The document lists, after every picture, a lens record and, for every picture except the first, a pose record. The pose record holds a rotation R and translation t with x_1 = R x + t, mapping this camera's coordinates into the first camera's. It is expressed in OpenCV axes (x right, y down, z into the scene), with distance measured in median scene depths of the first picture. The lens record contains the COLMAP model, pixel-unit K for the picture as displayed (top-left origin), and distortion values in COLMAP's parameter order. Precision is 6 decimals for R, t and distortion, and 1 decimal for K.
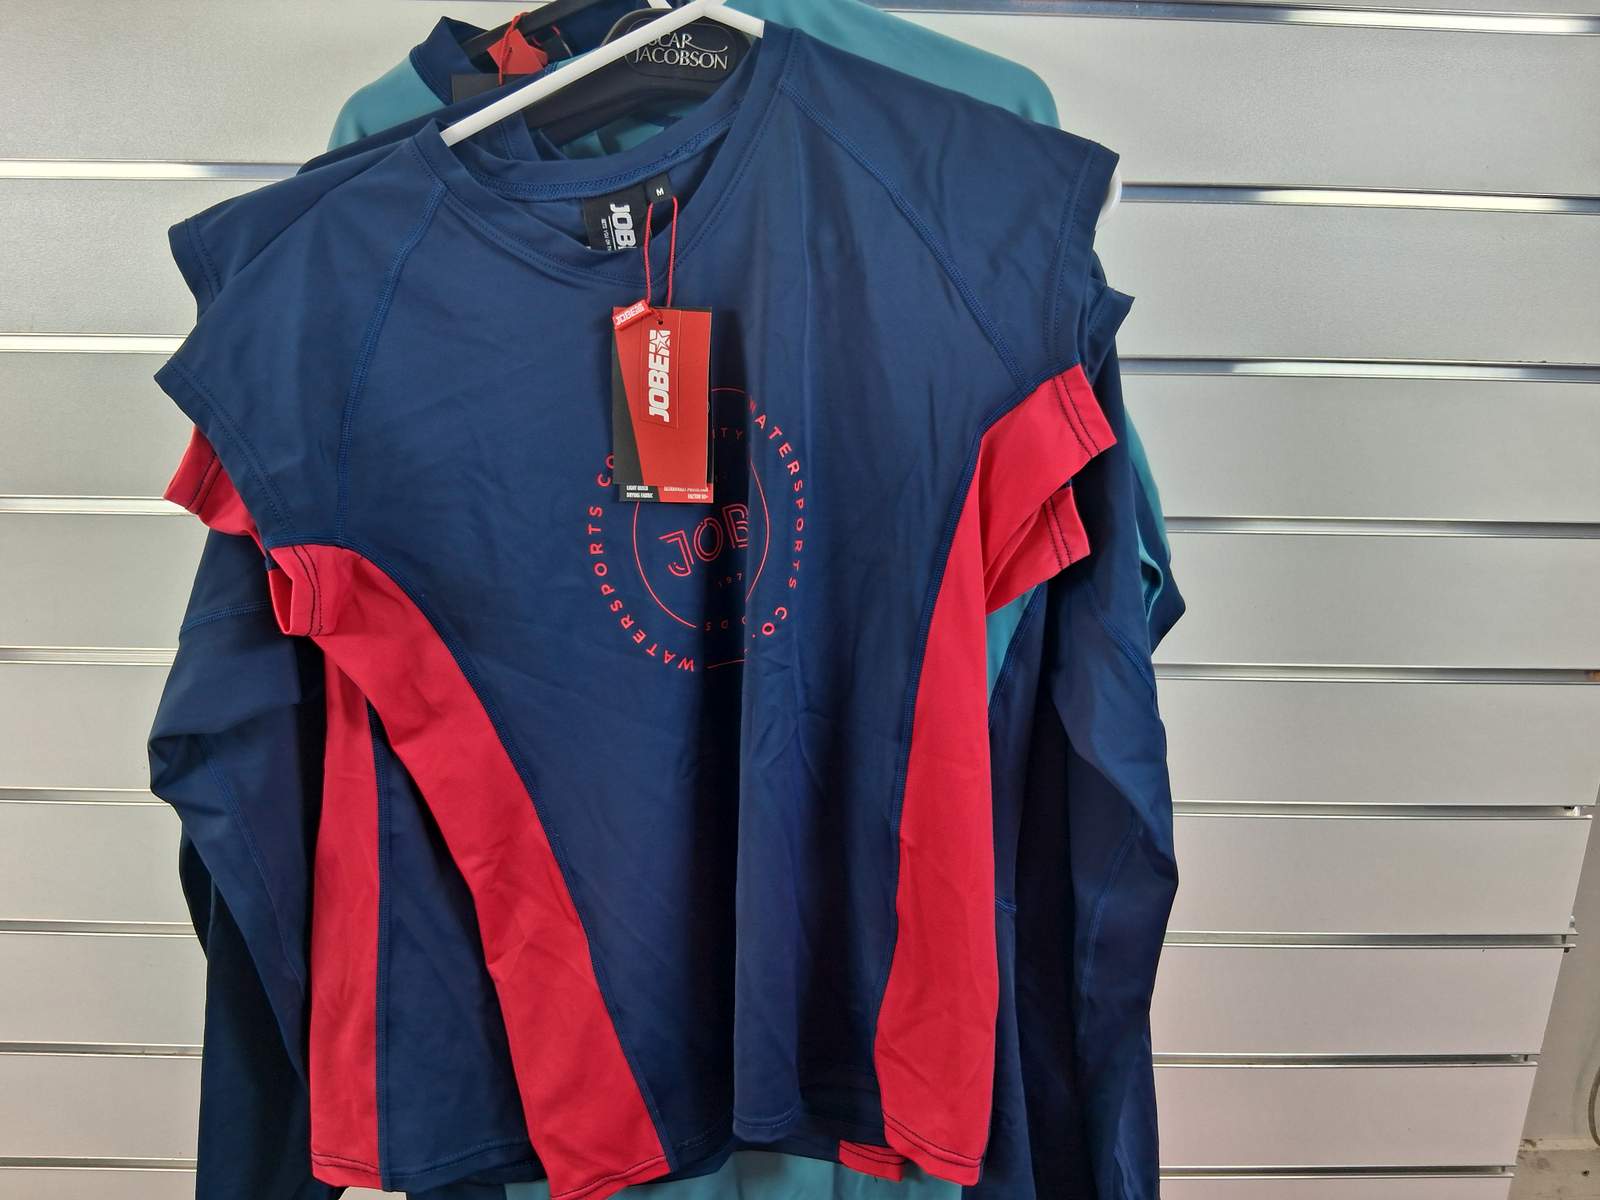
lens RADIAL K [[1209.9, 0, 822.0], [0, 1209.9, 592.1], [0, 0, 1]] dist [-0.028002, -0.001606]
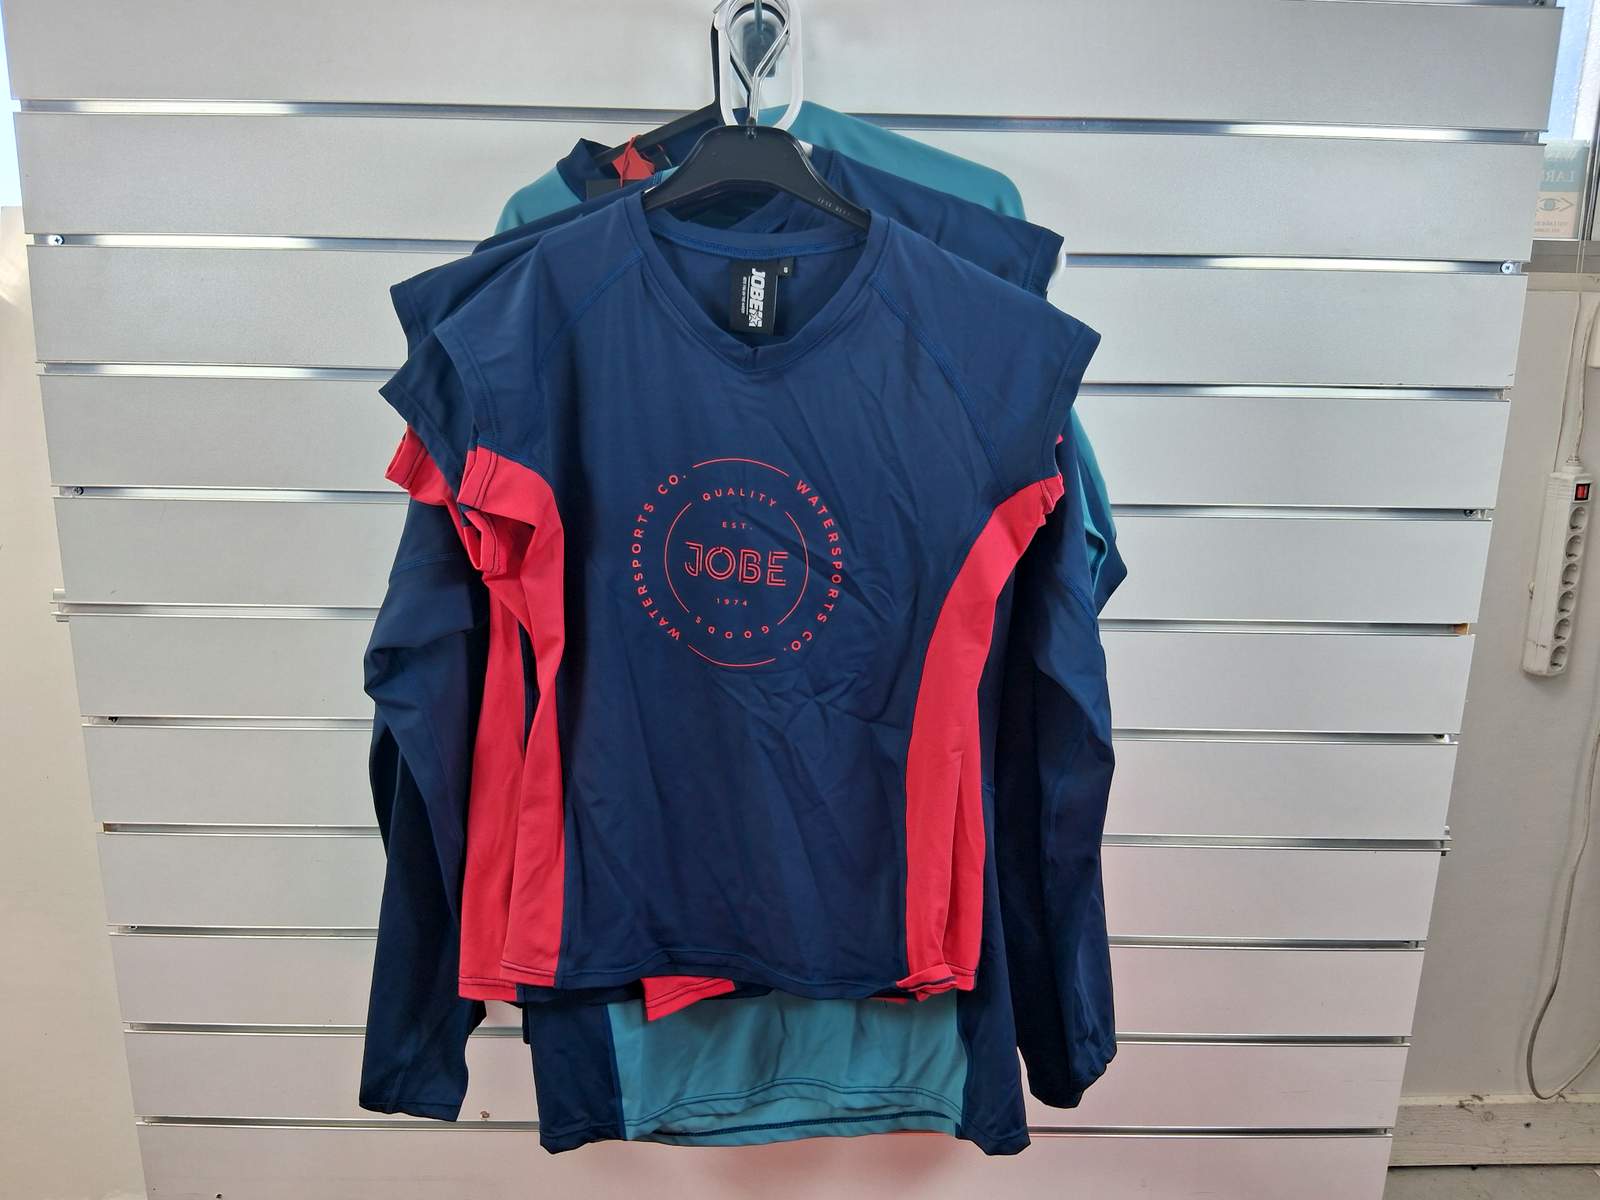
lens RADIAL K [[1228.9, 0, 776.5], [0, 1228.9, 602.5], [0, 0, 1]] dist [0.030978, -0.089557]
pose [[0.998689, 0.008266, -0.050519, -0.013883], [-0.010893, 0.998591, -0.051932, 0.127532], [0.050018, 0.052414, 0.997372, -0.381900]]
